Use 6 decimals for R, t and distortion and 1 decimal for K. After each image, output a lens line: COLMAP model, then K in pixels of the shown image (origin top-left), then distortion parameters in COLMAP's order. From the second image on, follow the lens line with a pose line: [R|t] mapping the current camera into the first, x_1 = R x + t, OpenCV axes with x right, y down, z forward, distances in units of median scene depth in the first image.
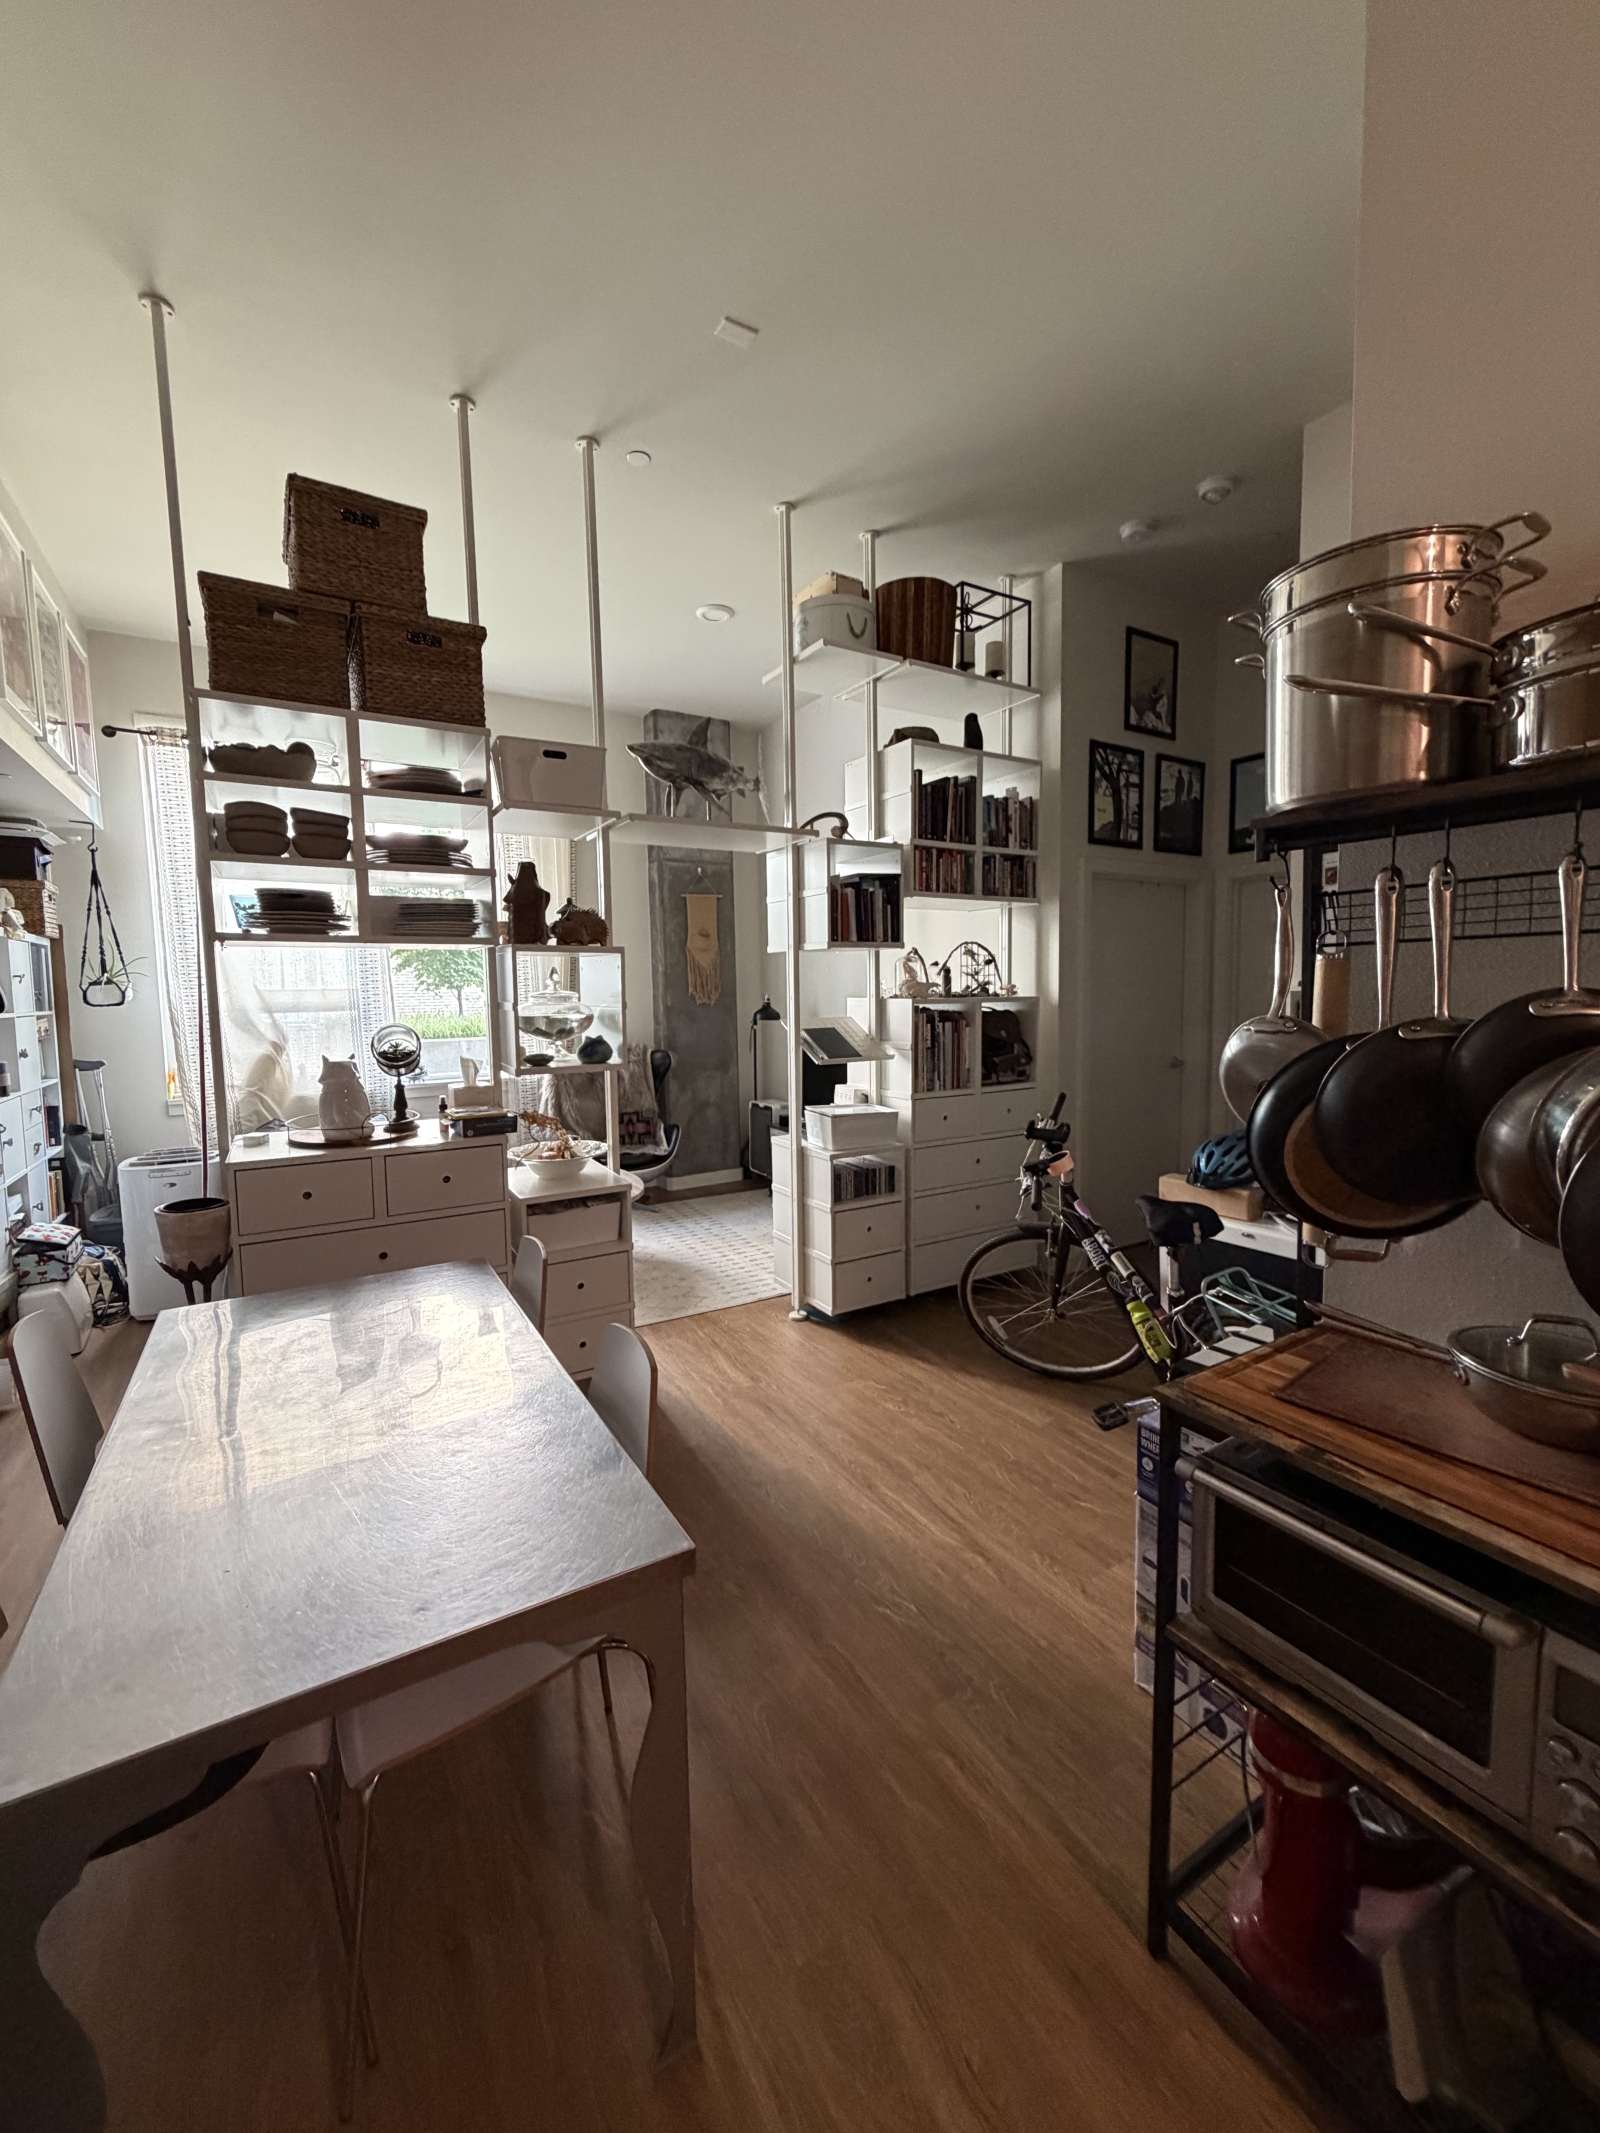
lens RADIAL K [[856.4, 0, 802.2], [0, 856.4, 1055.6], [0, 0, 1]] dist [0.000048, 0.000137]
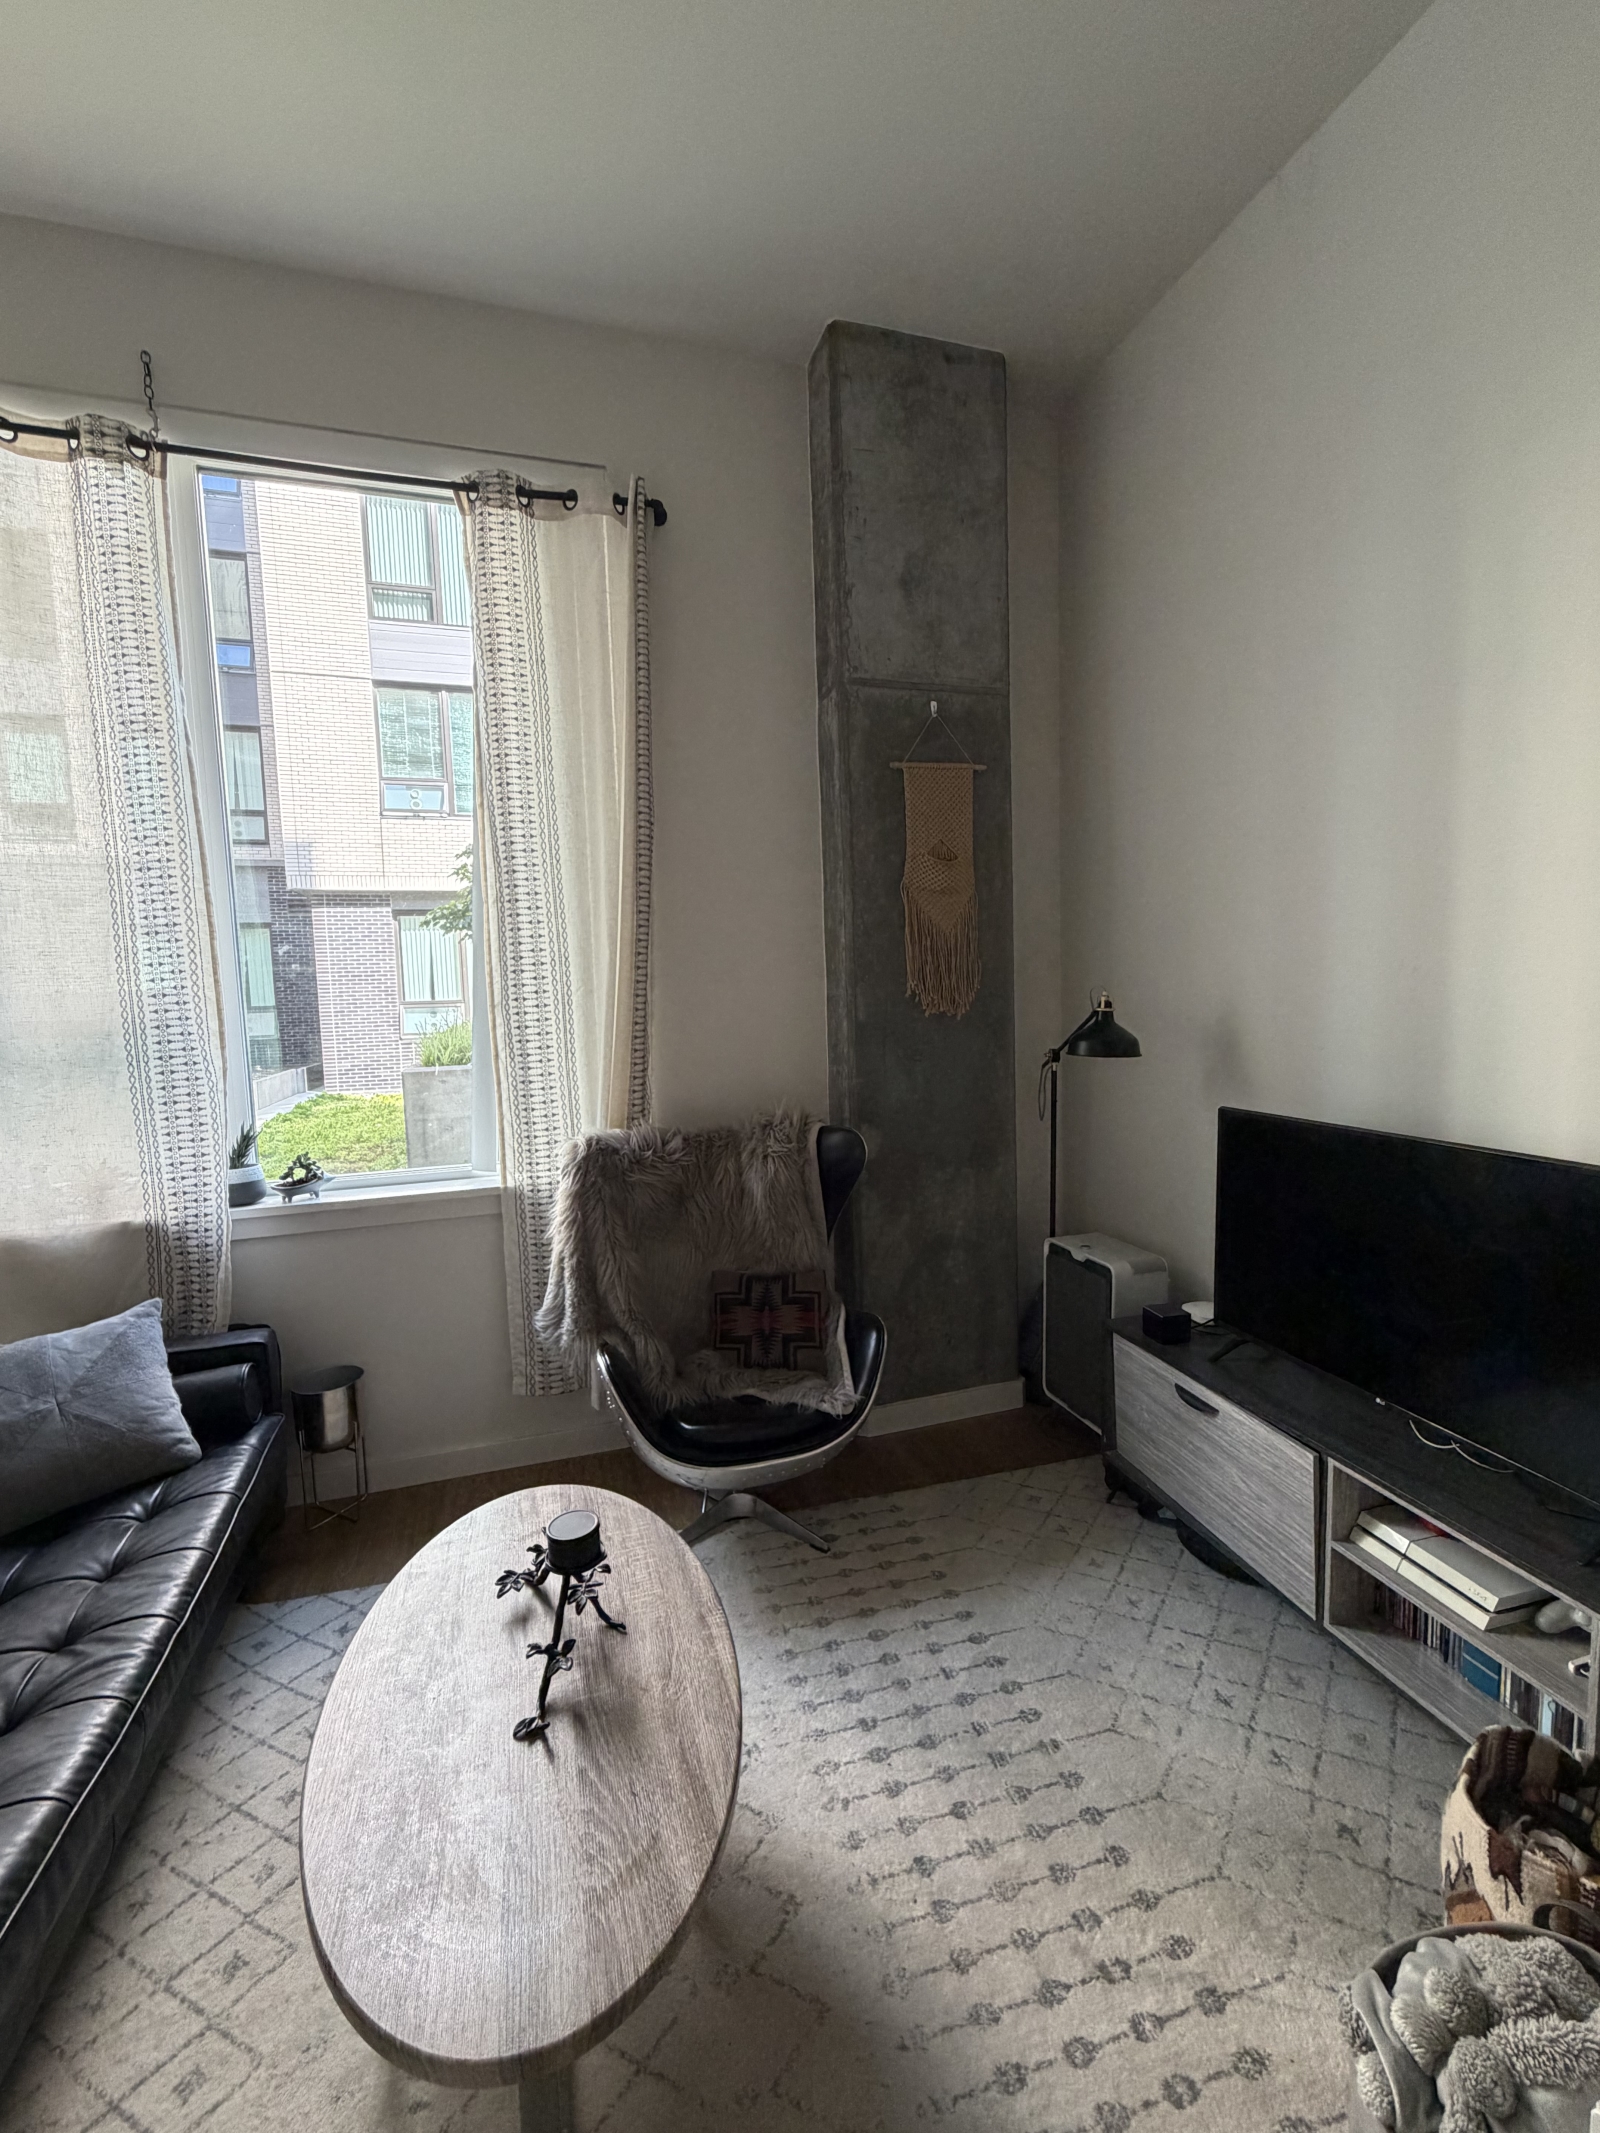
lens RADIAL K [[856.4, 0, 798.5], [0, 856.4, 1067.7], [0, 0, 1]] dist [0.000048, 0.000137]
pose [[0.970268, 0.008662, -0.241877, -0.081531], [-0.004652, 0.999842, 0.017144, -0.041819], [0.241988, -0.015509, 0.970155, 0.571800]]
